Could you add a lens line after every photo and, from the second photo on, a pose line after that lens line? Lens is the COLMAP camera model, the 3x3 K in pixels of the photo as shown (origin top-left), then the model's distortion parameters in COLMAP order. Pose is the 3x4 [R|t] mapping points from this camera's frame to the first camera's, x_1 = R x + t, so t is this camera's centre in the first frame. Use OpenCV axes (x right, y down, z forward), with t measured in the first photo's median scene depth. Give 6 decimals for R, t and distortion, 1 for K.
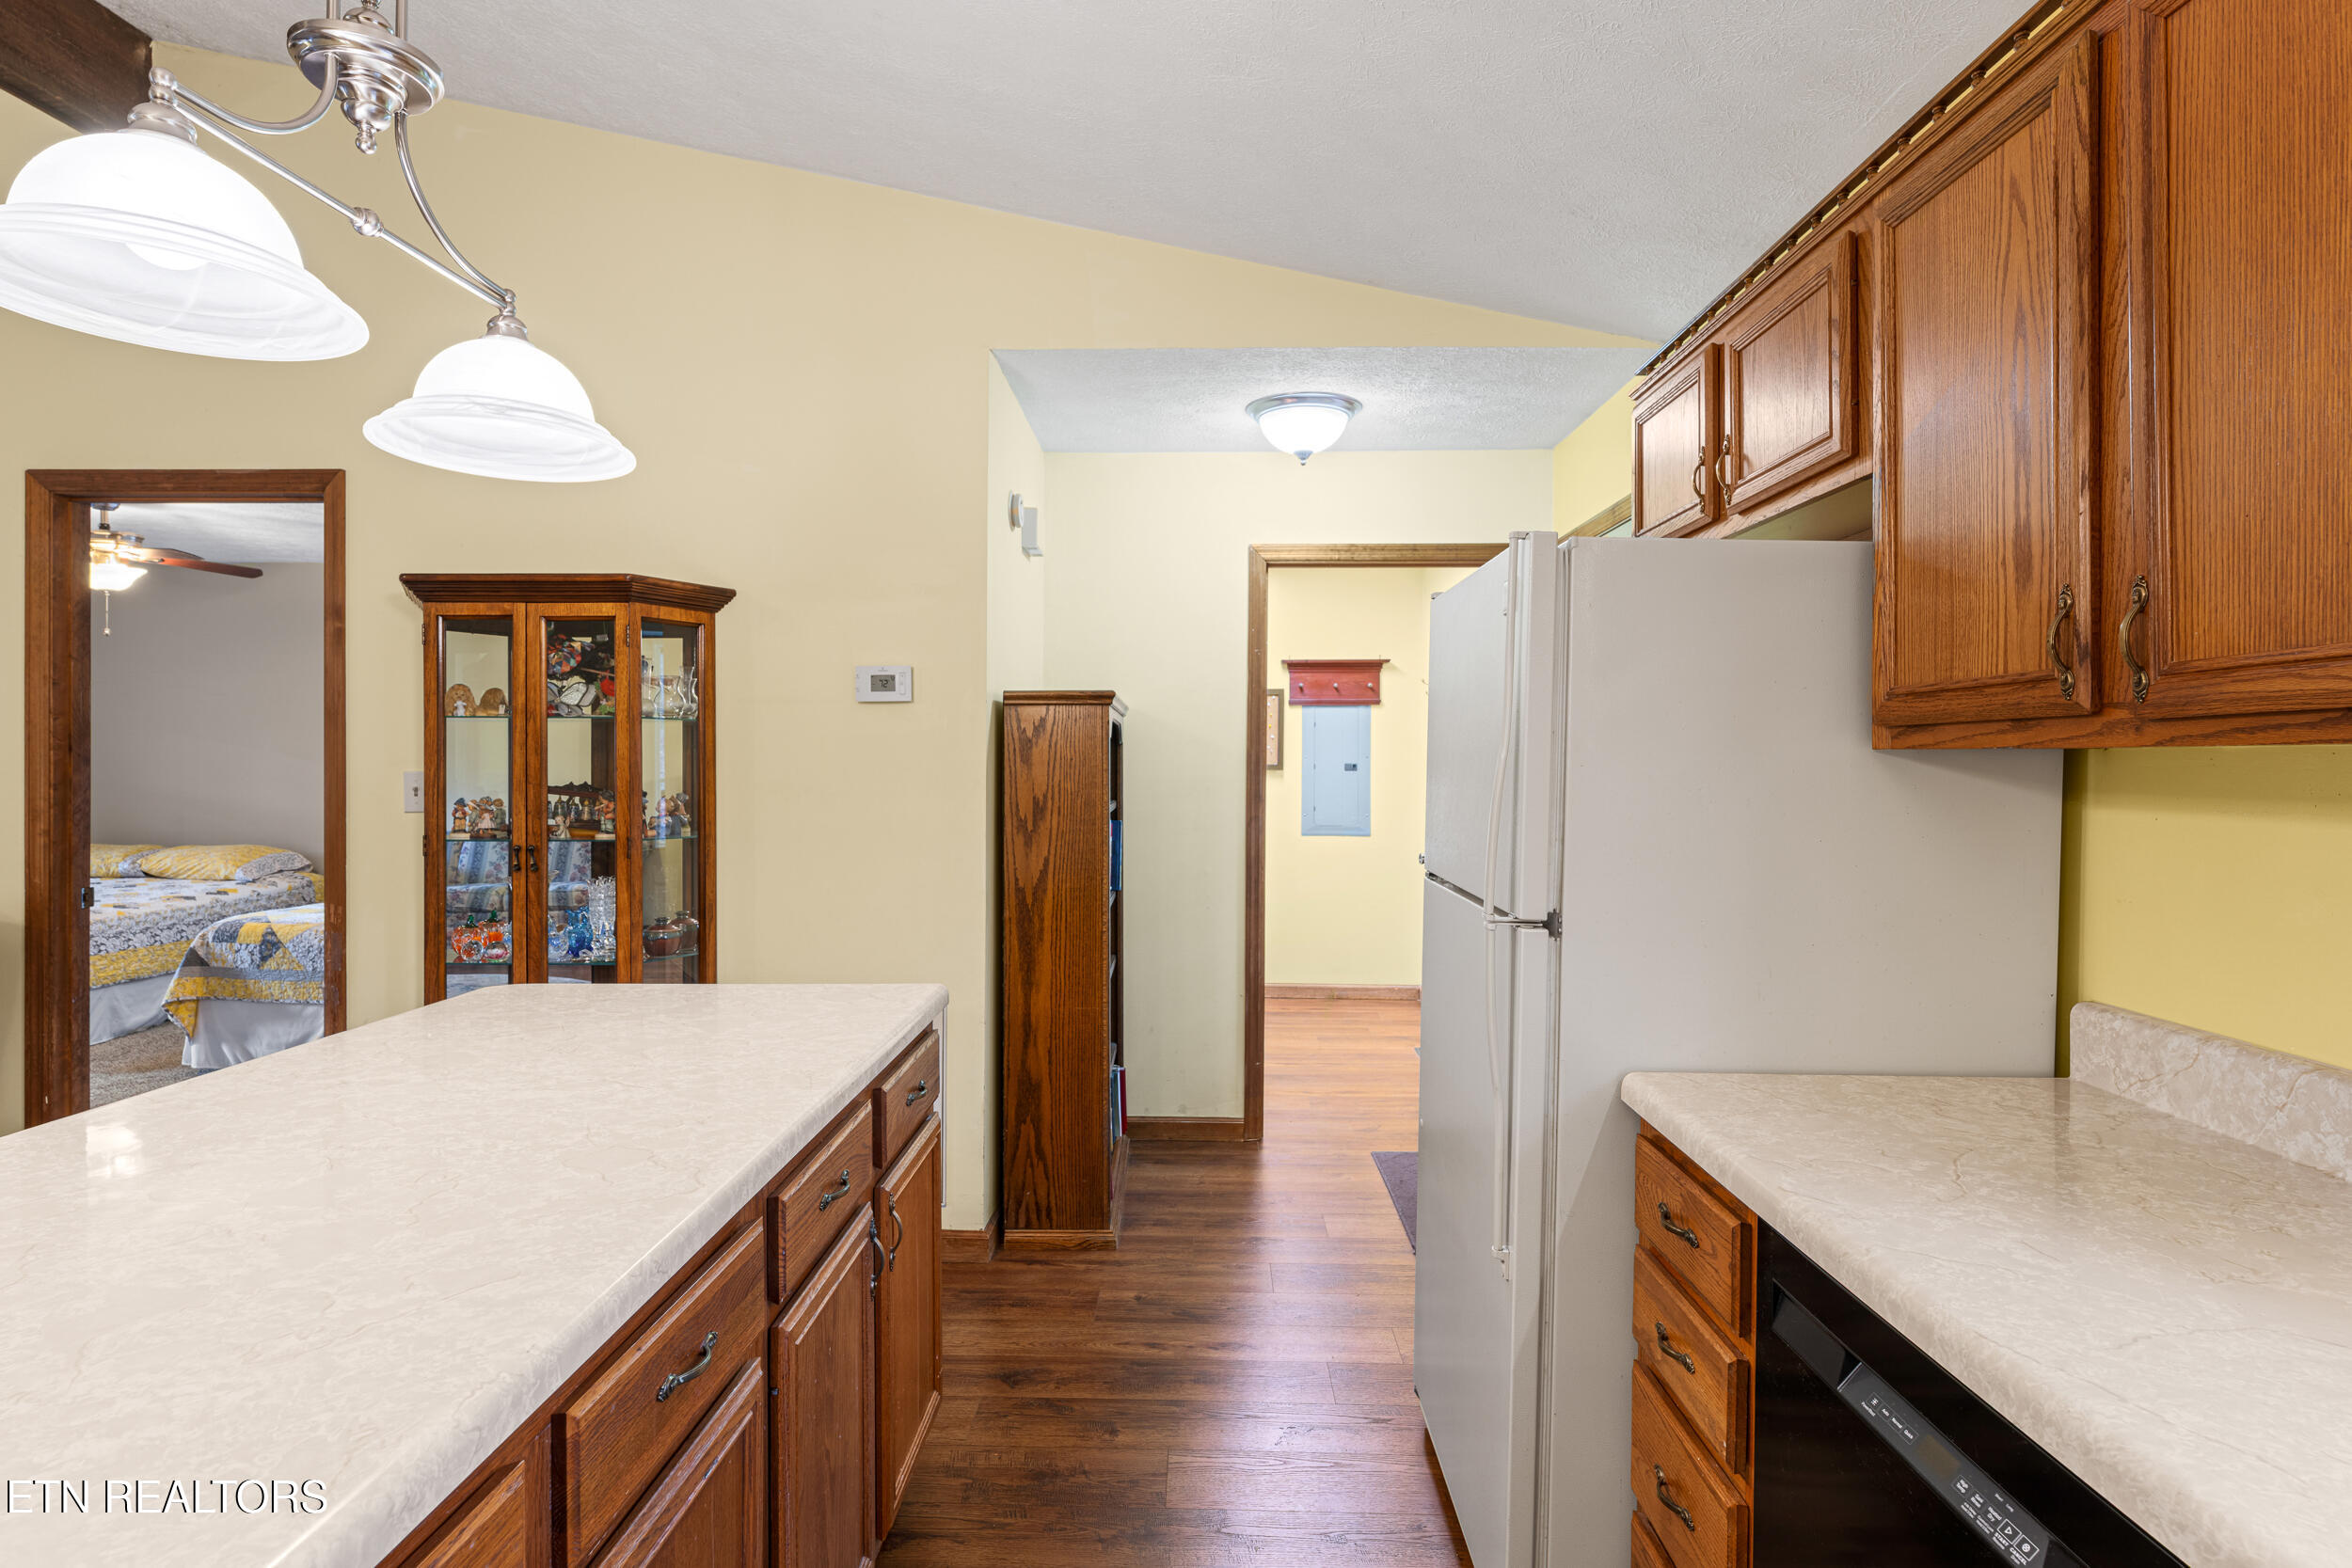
lens RADIAL K [[1164.3, 0, 1224.0], [0, 1164.3, 772.9], [0, 0, 1]] dist [-0.027833, -0.000262]
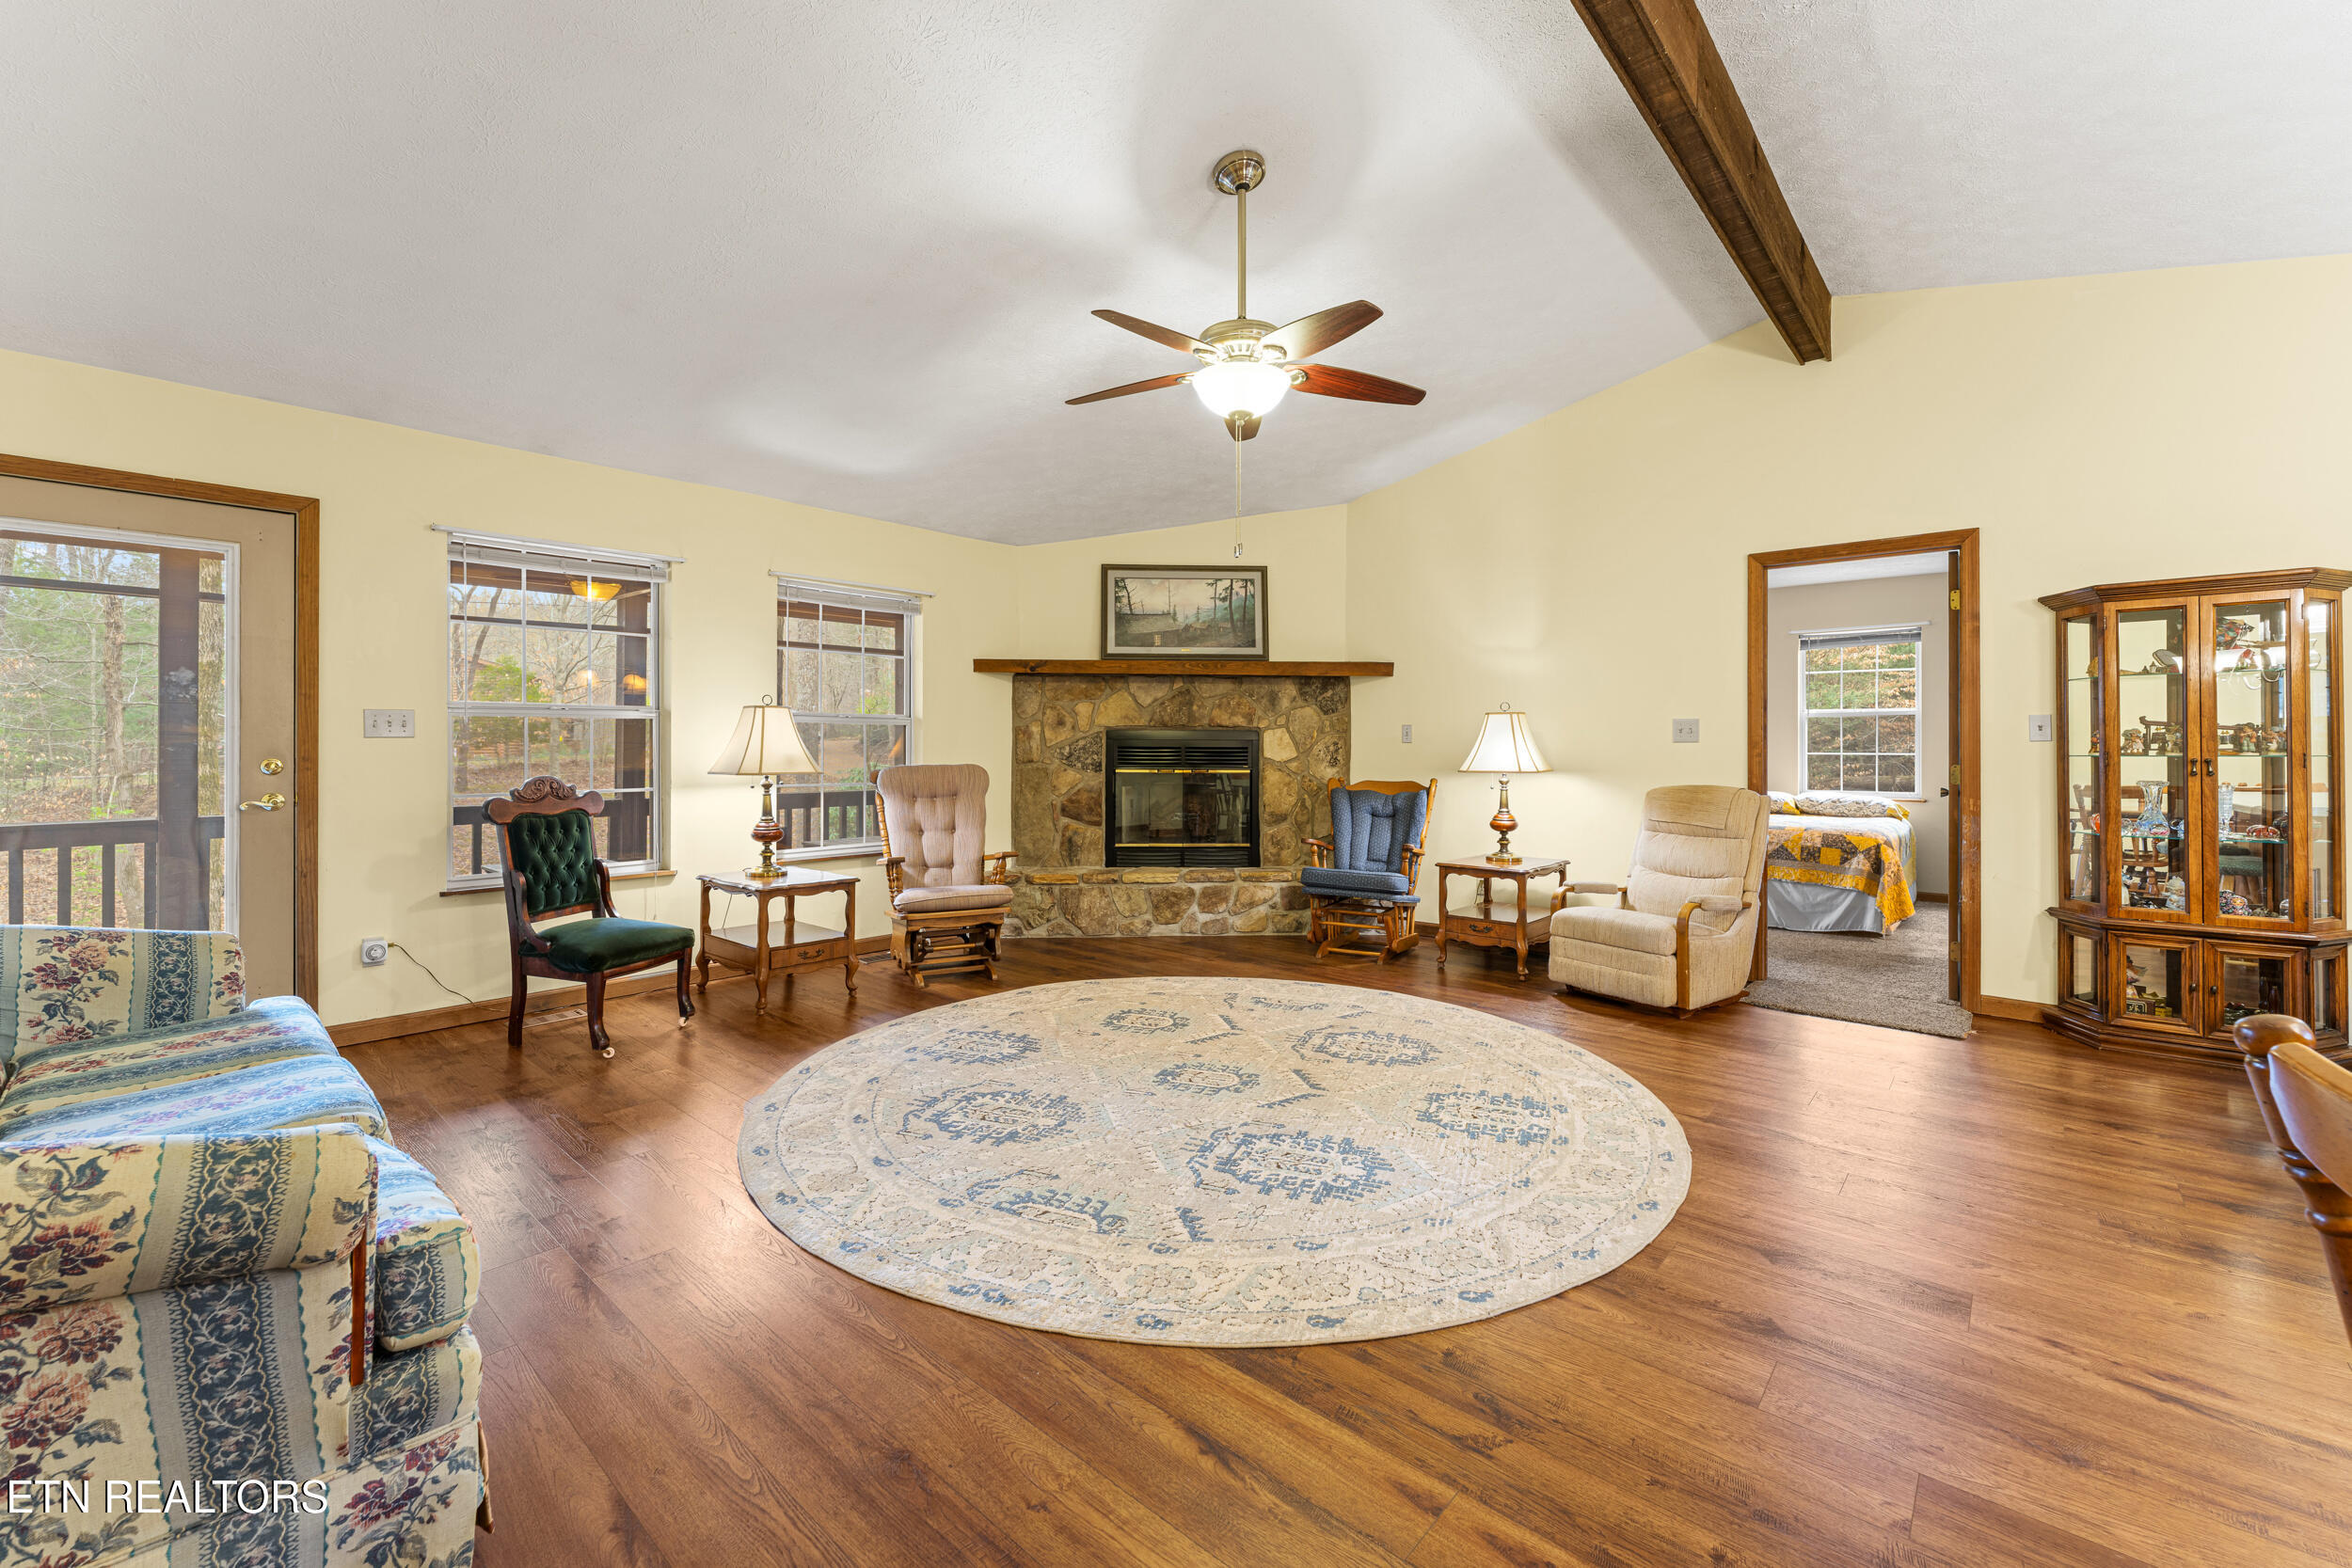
lens RADIAL K [[967.7, 0, 1182.9], [0, 967.7, 747.7], [0, 0, 1]] dist [-0.000675, 0.000046]
pose [[0.744850, -0.006677, -0.667199, -0.677492], [-0.002458, 0.999916, -0.012751, 0.061223], [0.667228, 0.011137, 0.744771, -0.730129]]
